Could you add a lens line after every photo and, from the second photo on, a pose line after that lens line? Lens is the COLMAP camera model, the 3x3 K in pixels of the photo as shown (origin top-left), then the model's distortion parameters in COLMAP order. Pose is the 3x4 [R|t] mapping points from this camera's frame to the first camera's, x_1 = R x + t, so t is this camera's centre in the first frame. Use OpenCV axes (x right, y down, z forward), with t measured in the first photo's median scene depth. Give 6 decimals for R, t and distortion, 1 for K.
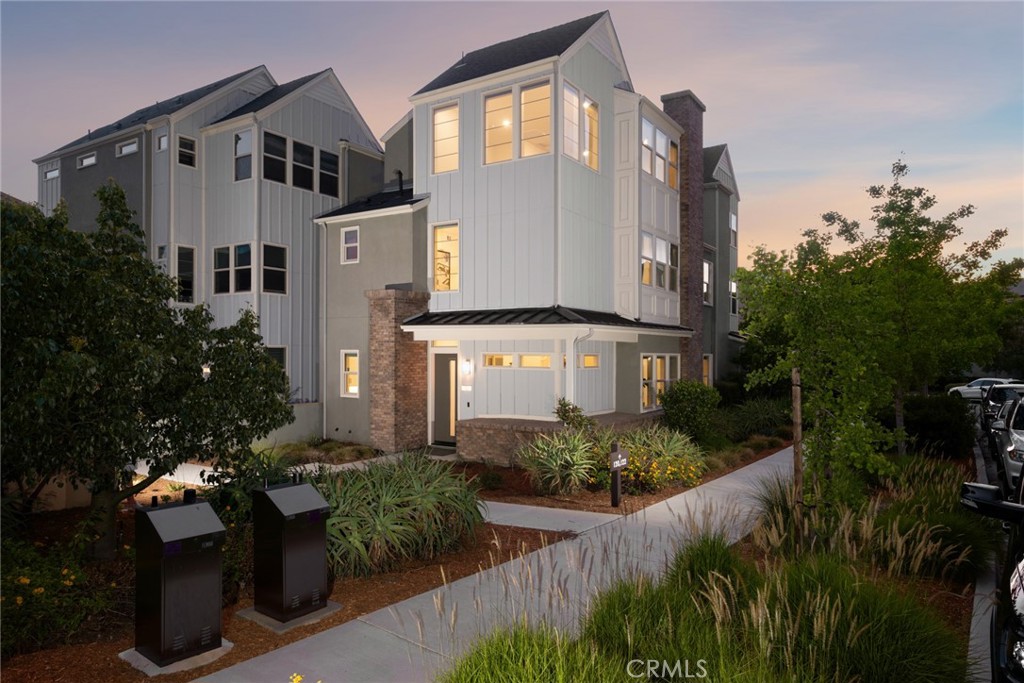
lens RADIAL K [[596.0, 0, 511.9], [0, 596.0, 346.2], [0, 0, 1]] dist [0.005412, 0.000326]
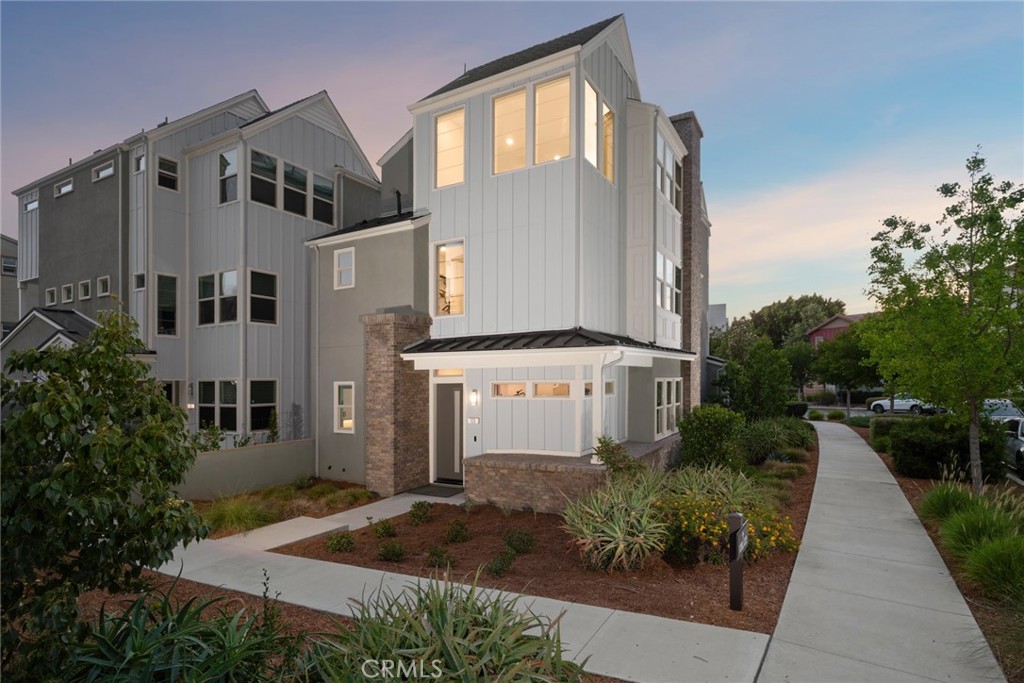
lens RADIAL K [[472.0, 0, 512.0], [0, 472.0, 341.5], [0, 0, 1]] dist [-0.000210, -0.000018]
pose [[0.997693, -0.016932, 0.065743, -0.062131], [0.021352, 0.997516, -0.067120, -0.001286], [-0.064443, 0.068369, 0.995577, 0.264996]]
